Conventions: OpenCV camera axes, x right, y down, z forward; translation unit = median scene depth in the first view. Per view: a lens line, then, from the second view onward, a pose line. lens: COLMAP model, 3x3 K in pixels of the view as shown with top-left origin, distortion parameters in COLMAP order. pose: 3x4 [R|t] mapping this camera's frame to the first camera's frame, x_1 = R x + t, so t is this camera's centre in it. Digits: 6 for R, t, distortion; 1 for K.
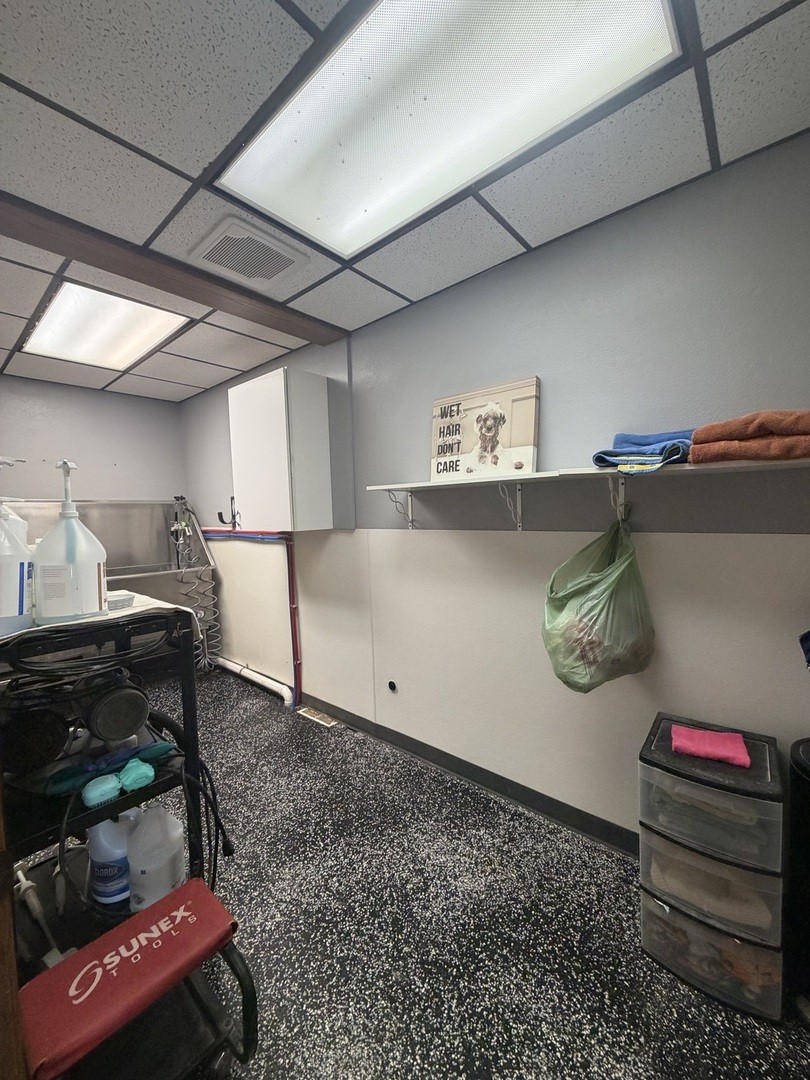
lens RADIAL K [[429.6, 0, 402.7], [0, 429.6, 537.2], [0, 0, 1]] dist [-0.001123, 0.000499]
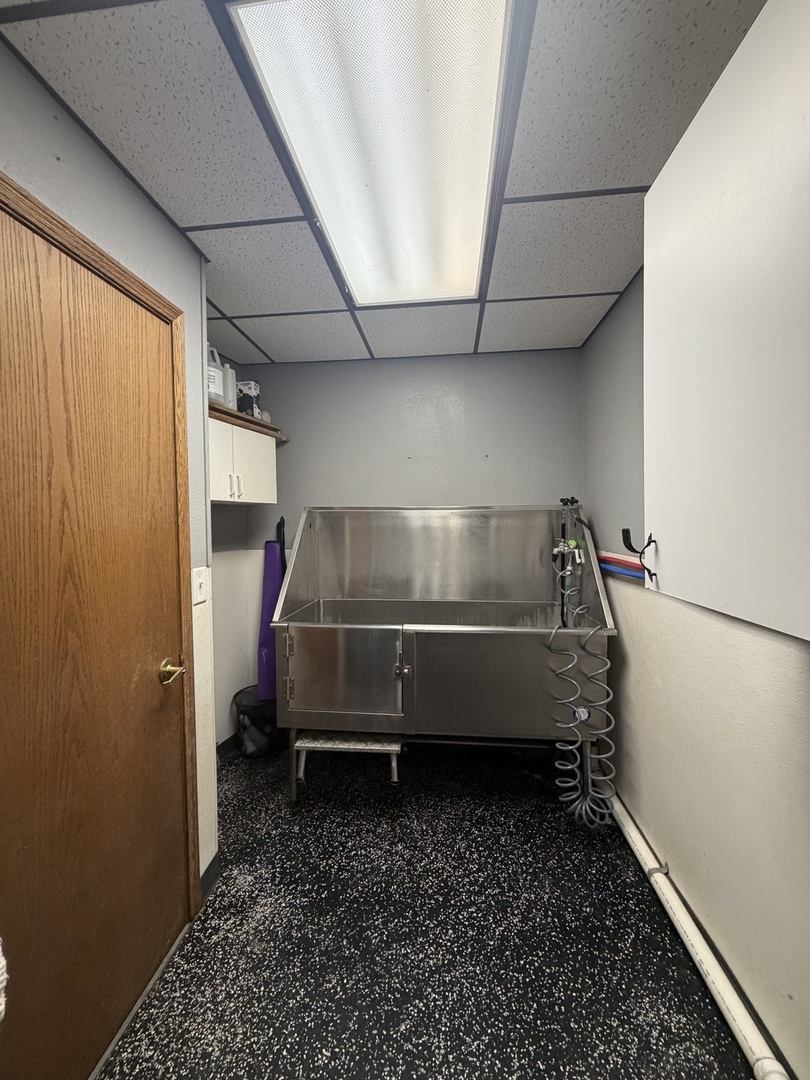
lens RADIAL K [[429.6, 0, 402.1], [0, 429.6, 539.8], [0, 0, 1]] dist [-0.001123, 0.000499]
pose [[0.570764, 0.044368, -0.819914, -0.156564], [-0.054050, 0.998404, 0.016401, -0.034152], [0.819333, 0.034956, 0.572251, 0.469762]]
